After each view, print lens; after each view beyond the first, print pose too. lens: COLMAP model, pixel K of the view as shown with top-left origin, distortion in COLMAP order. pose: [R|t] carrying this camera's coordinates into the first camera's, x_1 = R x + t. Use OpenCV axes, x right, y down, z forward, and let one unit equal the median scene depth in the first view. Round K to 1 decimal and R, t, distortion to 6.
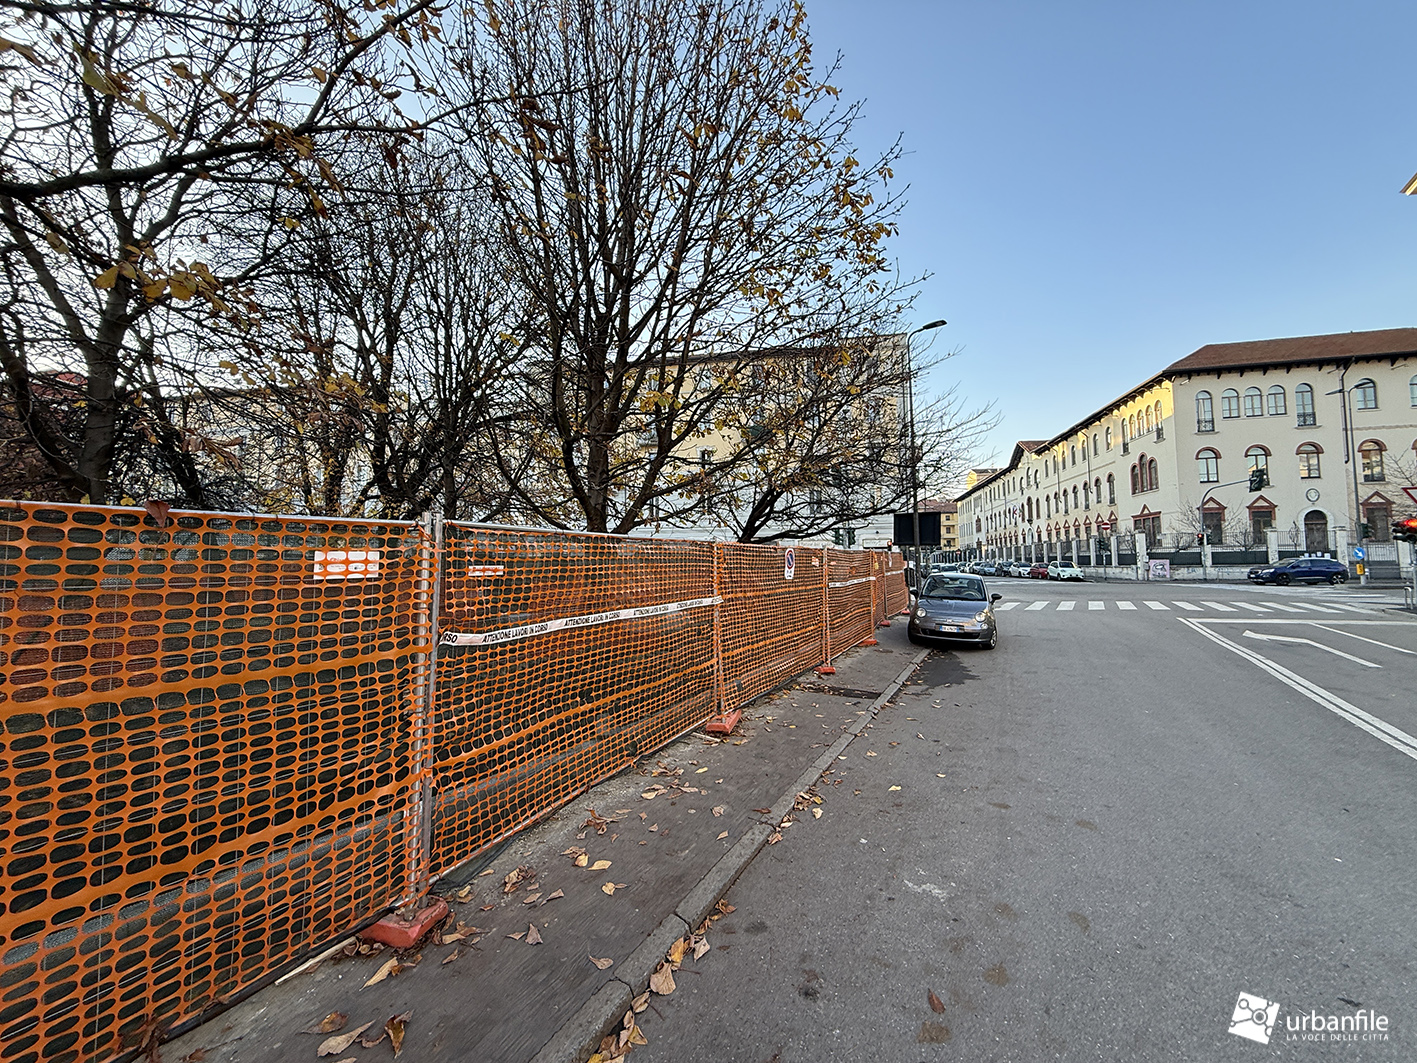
lens RADIAL K [[565.4, 0, 708.5], [0, 565.4, 531.5], [0, 0, 1]] dist [-0.000433, -0.000053]
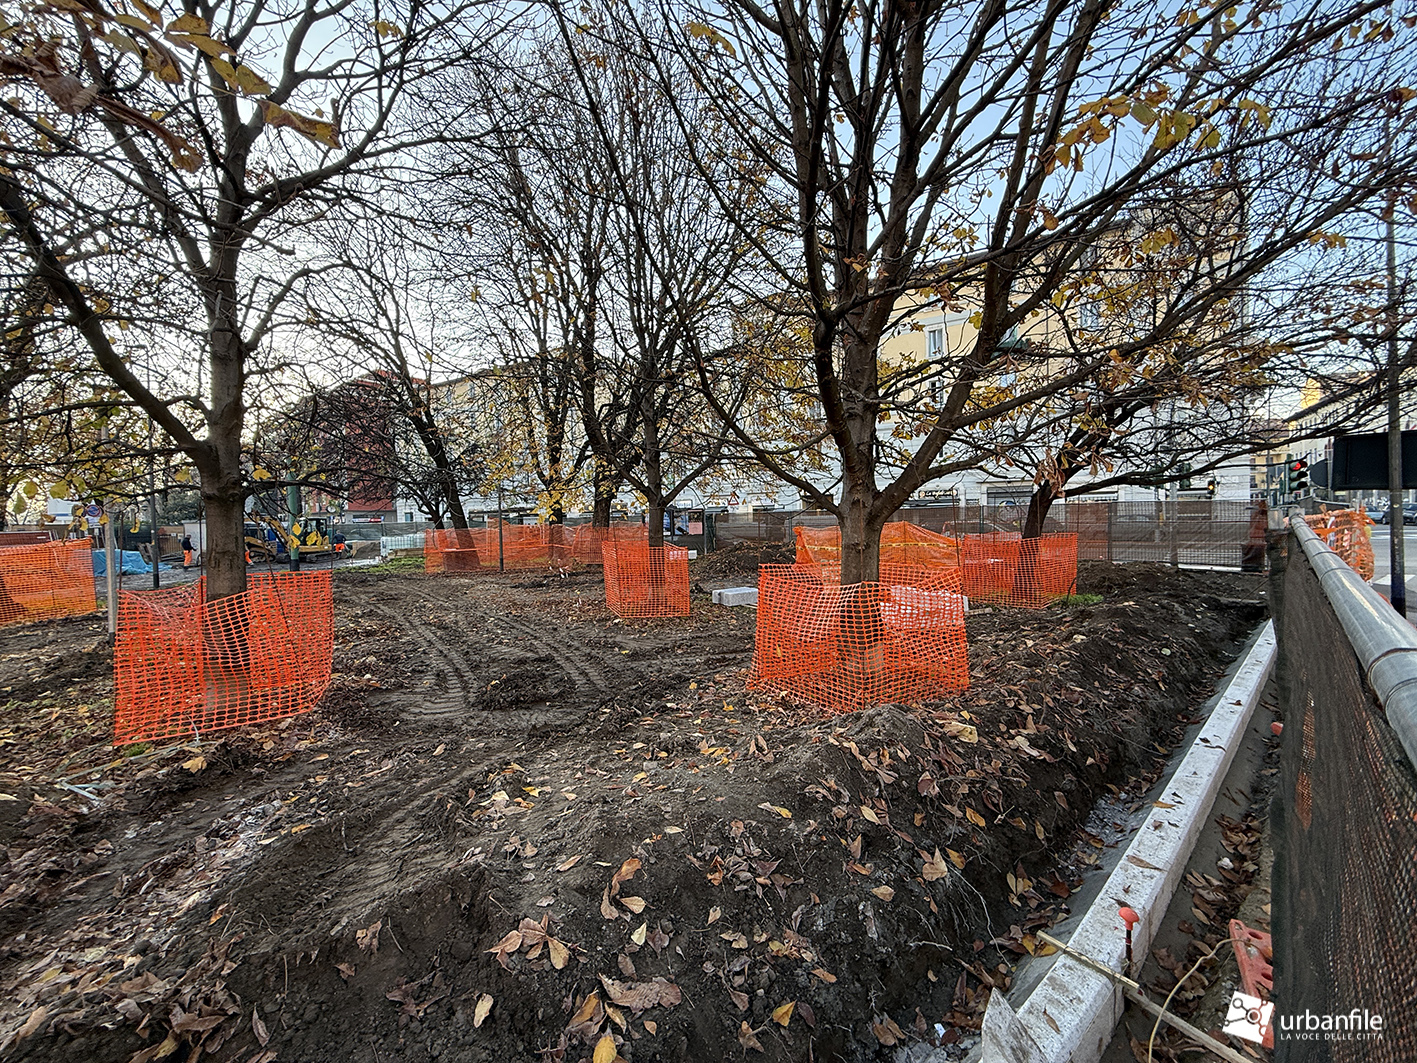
lens RADIAL K [[565.4, 0, 708.5], [0, 565.4, 531.5], [0, 0, 1]] dist [-0.000433, -0.000053]
pose [[0.936669, -0.006893, -0.350149, -0.071773], [0.036180, 0.996361, 0.077169, -0.002193], [0.348343, -0.084950, 0.933510, 0.194328]]
